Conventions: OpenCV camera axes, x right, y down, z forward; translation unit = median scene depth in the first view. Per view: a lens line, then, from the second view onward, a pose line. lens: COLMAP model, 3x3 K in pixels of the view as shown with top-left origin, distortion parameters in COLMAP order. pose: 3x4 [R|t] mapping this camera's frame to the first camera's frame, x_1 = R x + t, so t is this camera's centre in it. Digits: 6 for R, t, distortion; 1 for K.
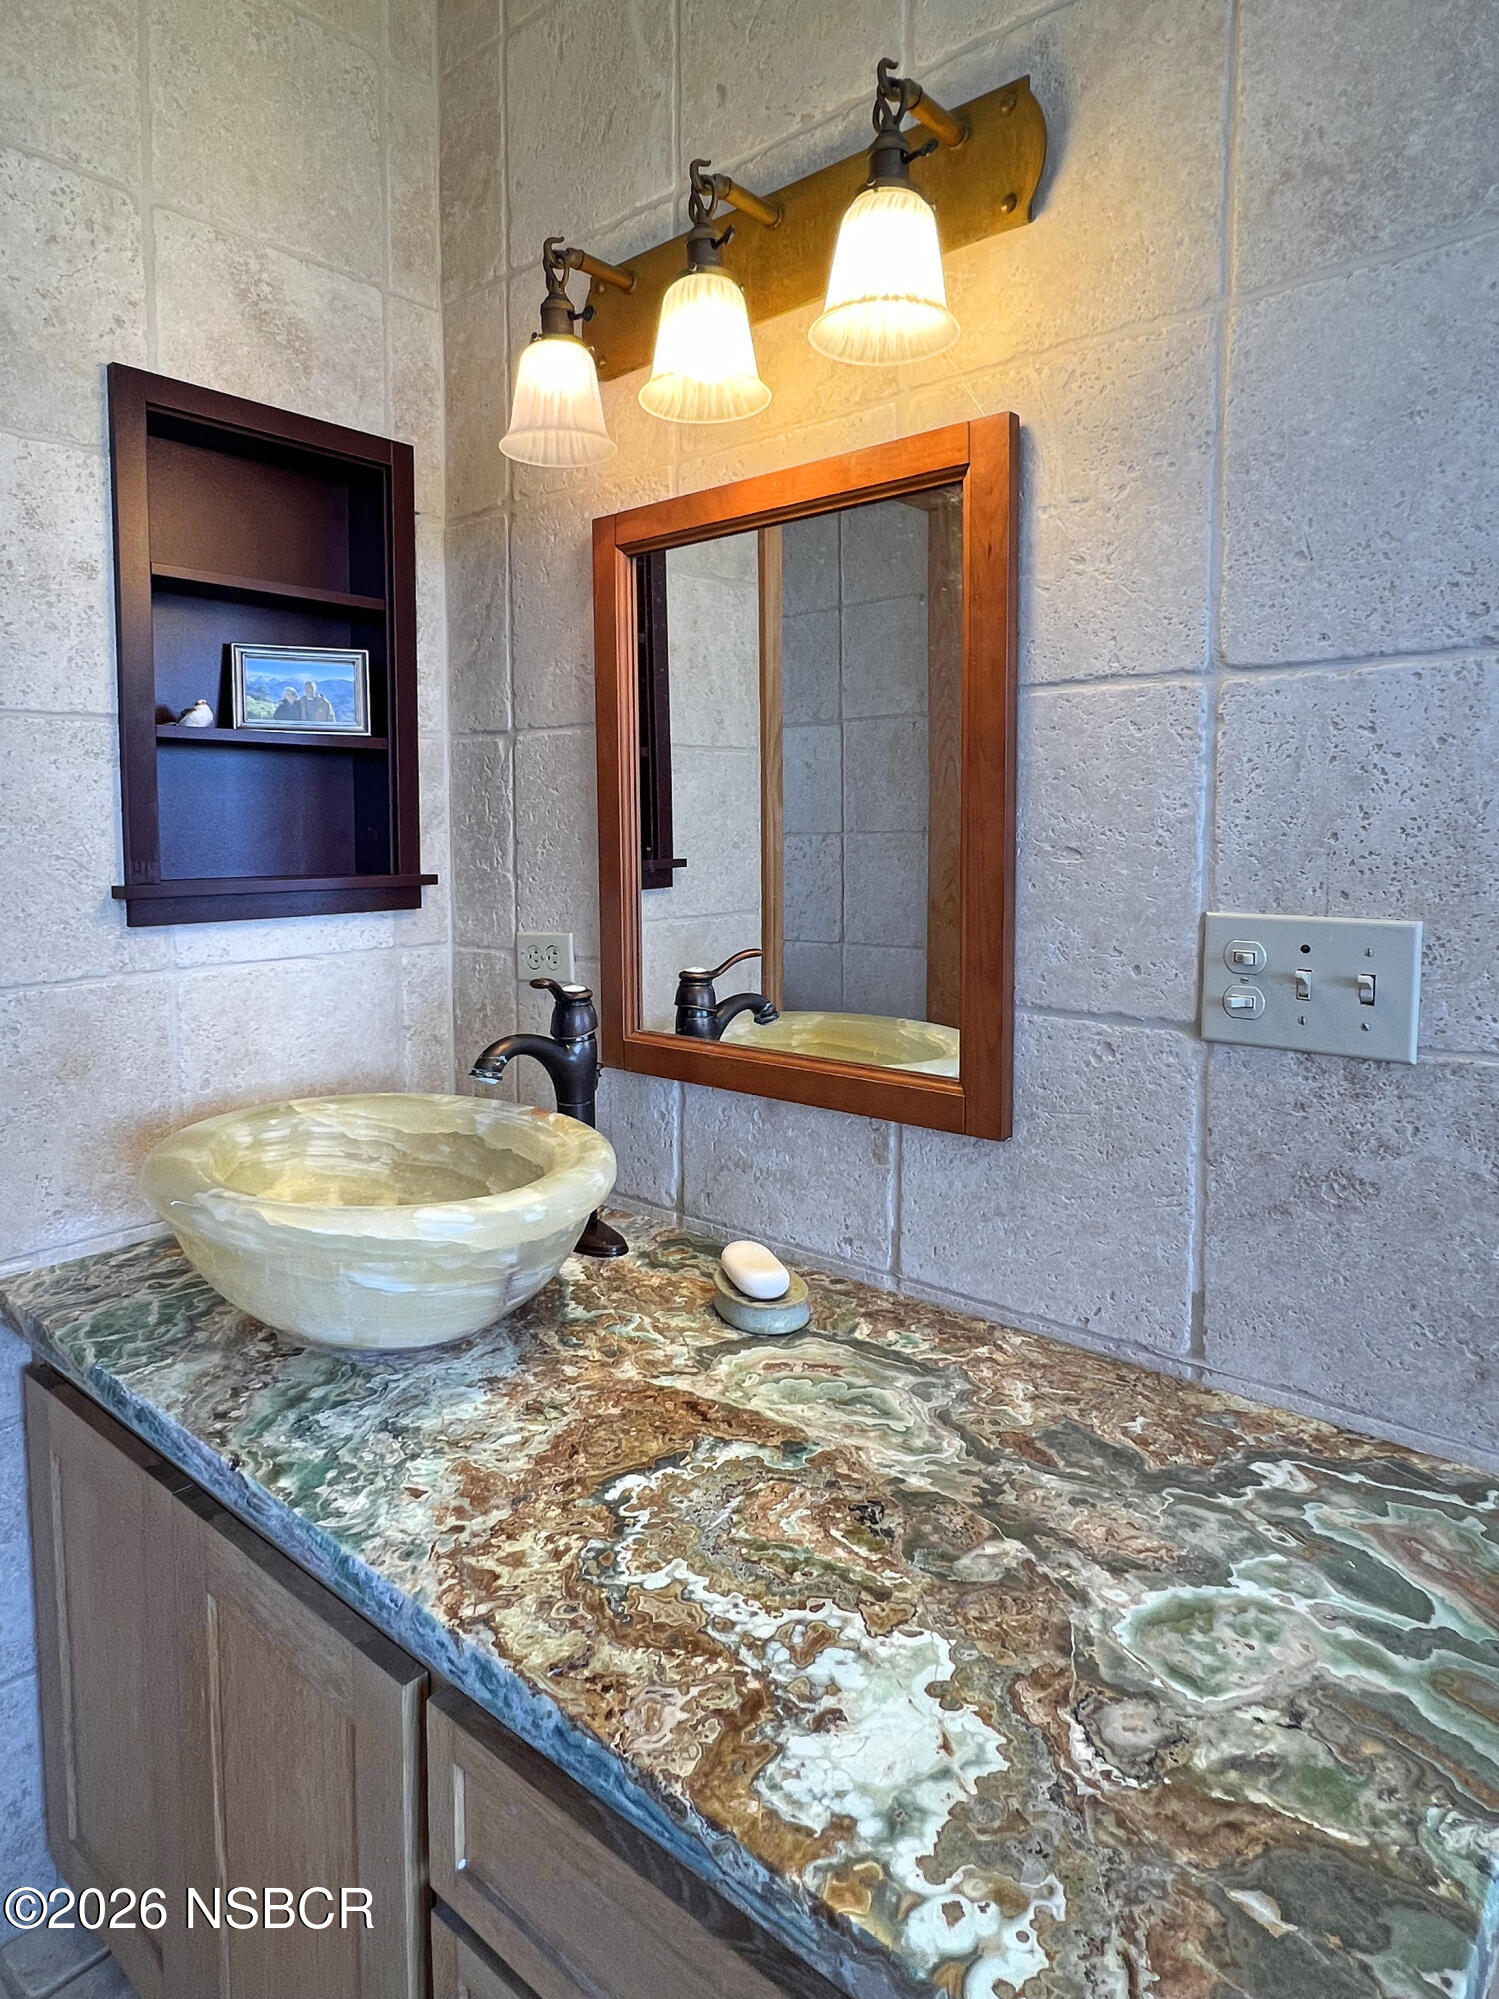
lens RADIAL K [[1118.1, 0, 749.5], [0, 1118.1, 999.5], [0, 0, 1]] dist [0.002877, -0.001666]
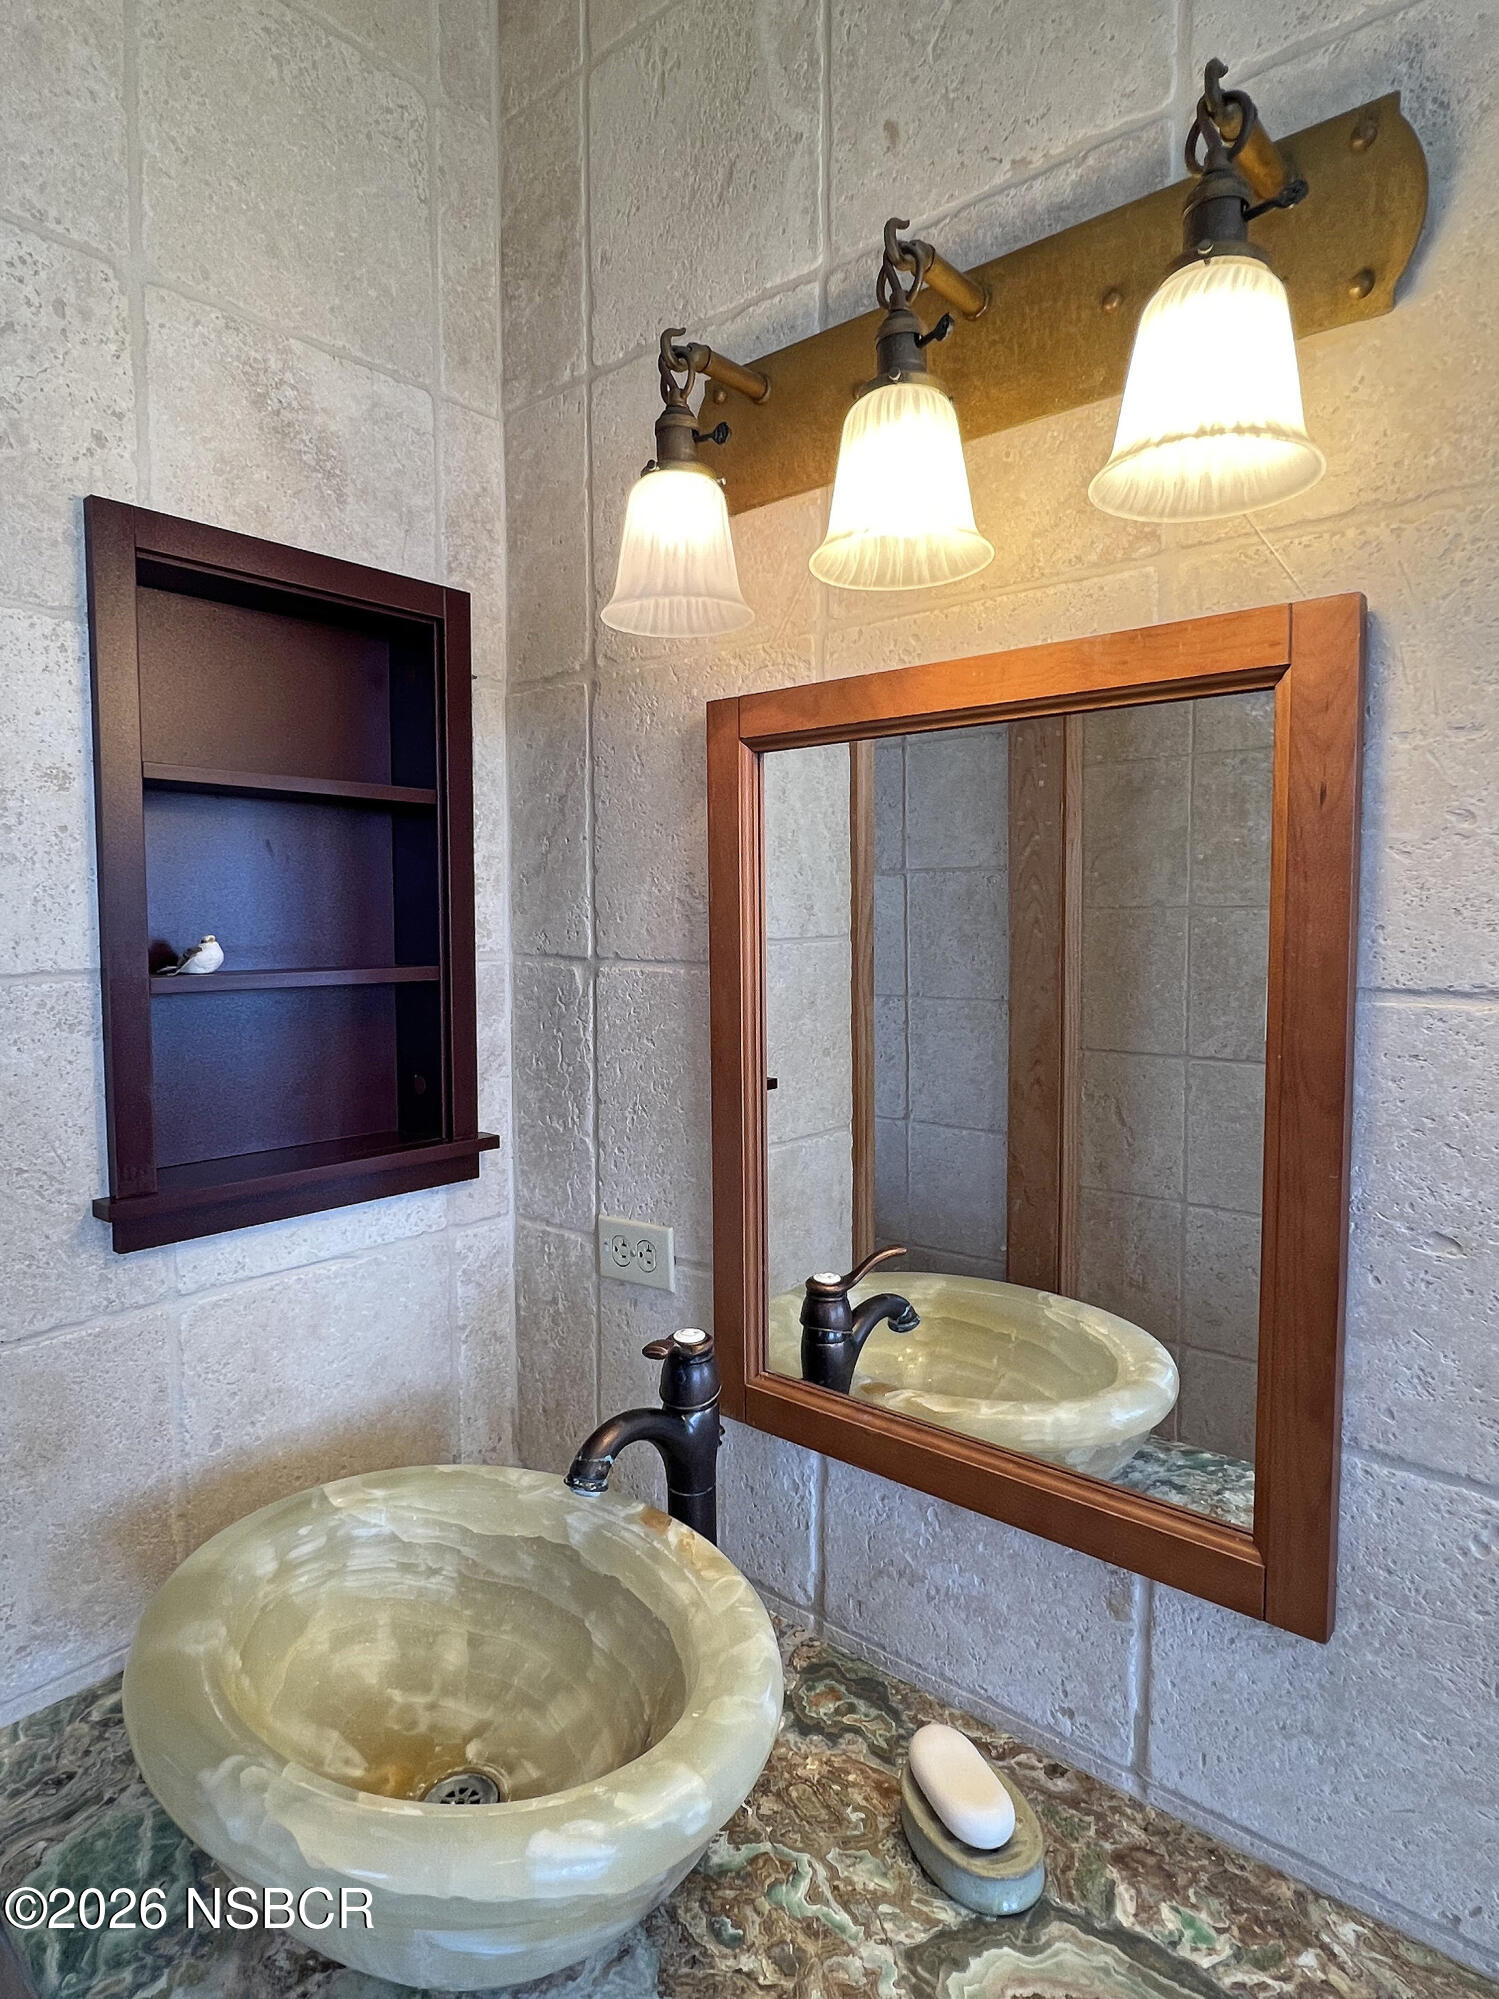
lens RADIAL K [[1108.4, 0, 737.7], [0, 1108.4, 1151.2], [0, 0, 1]] dist [-0.000783, 0.000137]
pose [[0.999746, 0.017315, -0.014397, -0.114409], [-0.016683, 0.998940, 0.042908, -0.167466], [0.015124, -0.042657, 0.998975, 0.242169]]
